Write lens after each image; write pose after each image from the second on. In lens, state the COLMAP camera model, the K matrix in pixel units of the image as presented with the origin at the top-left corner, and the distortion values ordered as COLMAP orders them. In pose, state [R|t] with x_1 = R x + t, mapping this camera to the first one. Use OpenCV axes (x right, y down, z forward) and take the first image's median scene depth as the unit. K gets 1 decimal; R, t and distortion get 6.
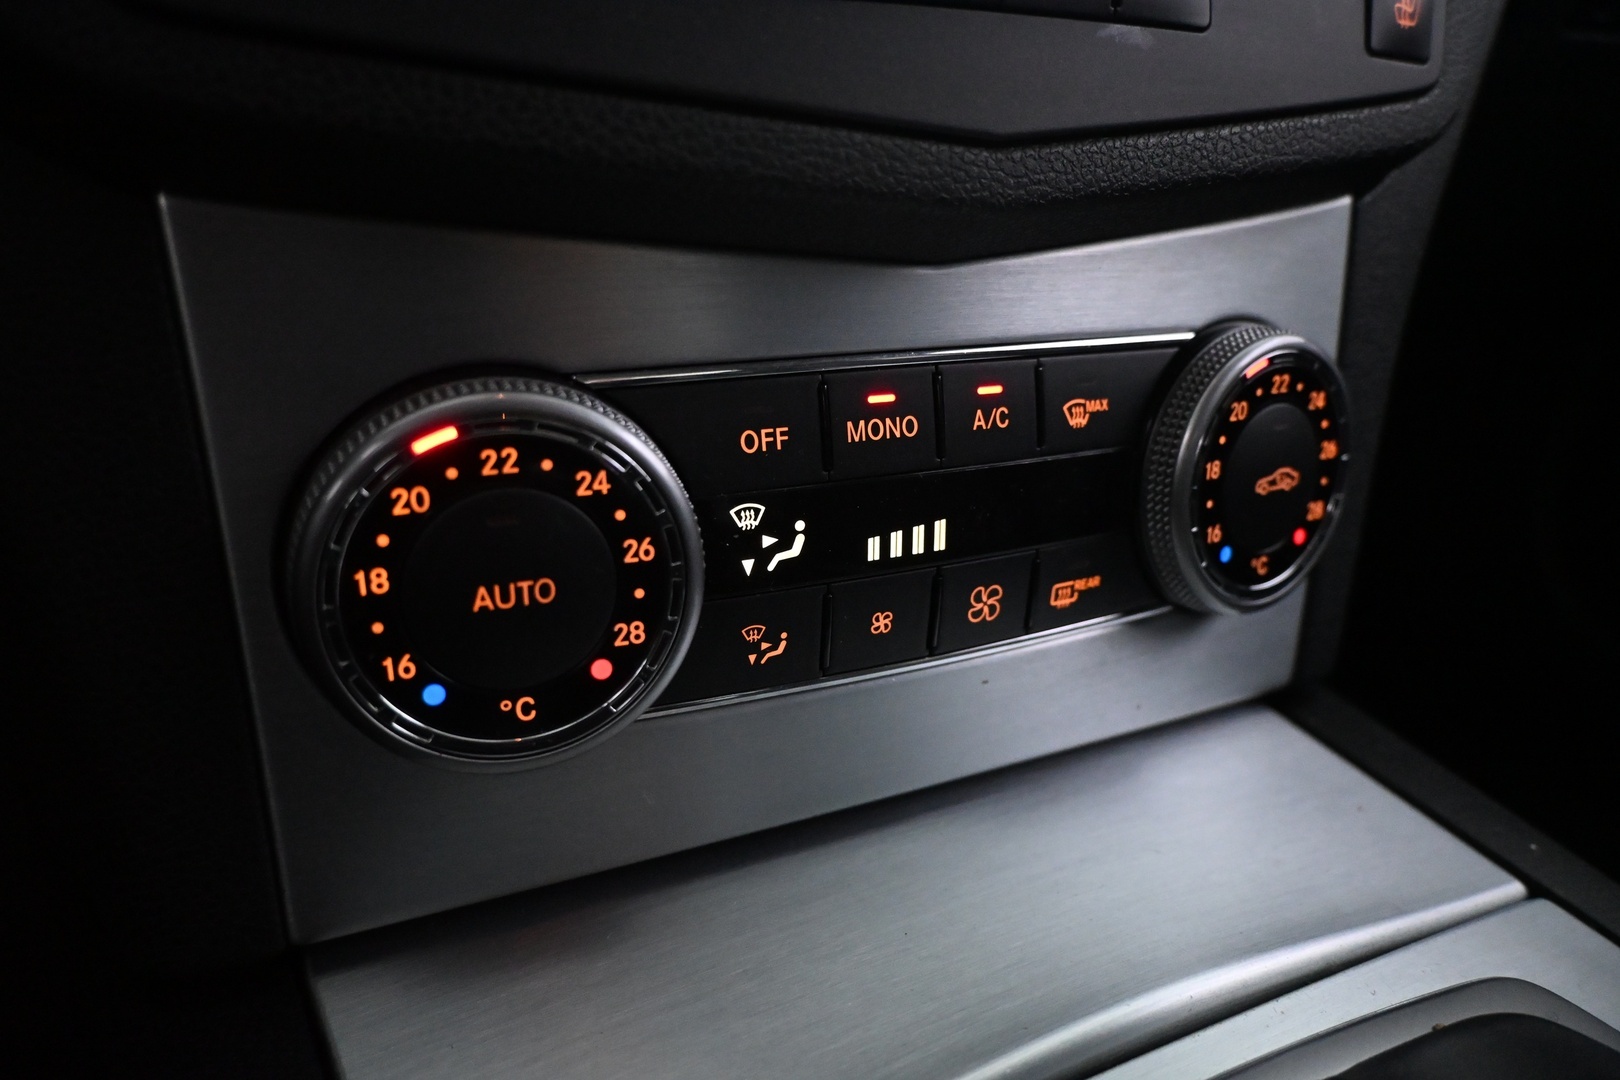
lens RADIAL K [[1146.9, 0, 814.2], [0, 1146.9, 543.7], [0, 0, 1]] dist [-0.010999, 0.002005]
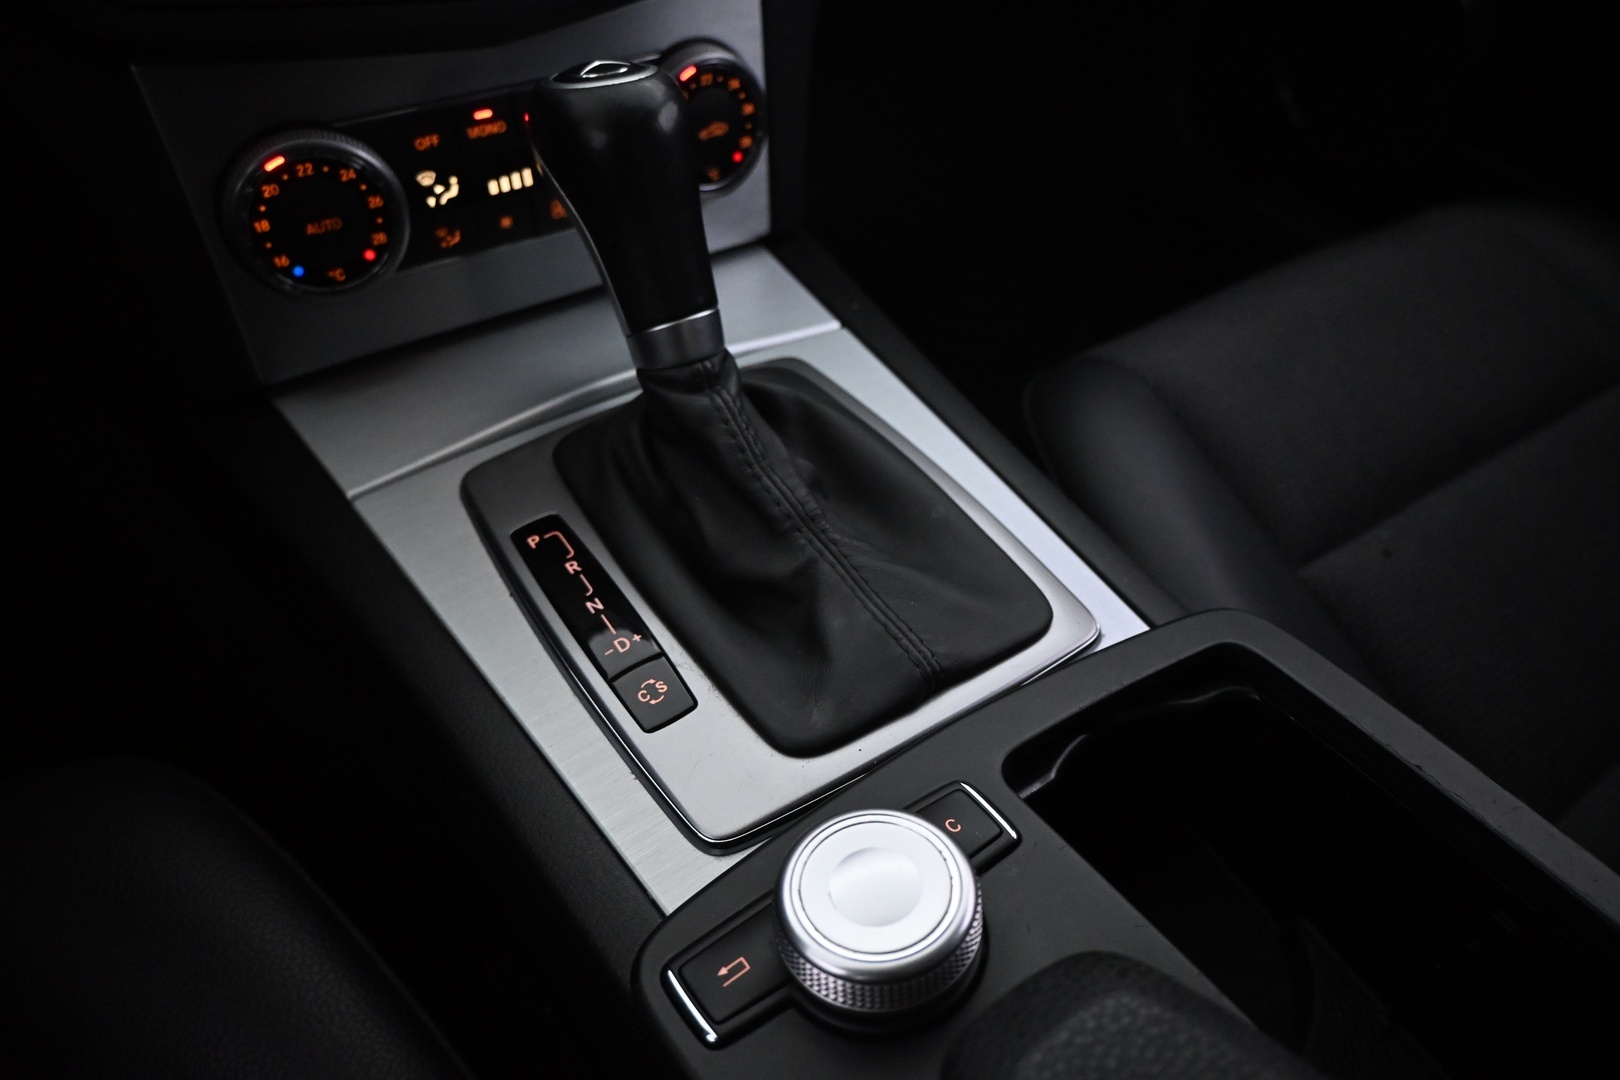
lens RADIAL K [[1146.9, 0, 814.2], [0, 1146.9, 543.7], [0, 0, 1]] dist [-0.010999, 0.002005]
pose [[0.993644, -0.089027, 0.068895, 0.515121], [0.056580, 0.924054, 0.378052, -0.182080], [-0.097319, -0.371751, 0.923217, -1.499322]]
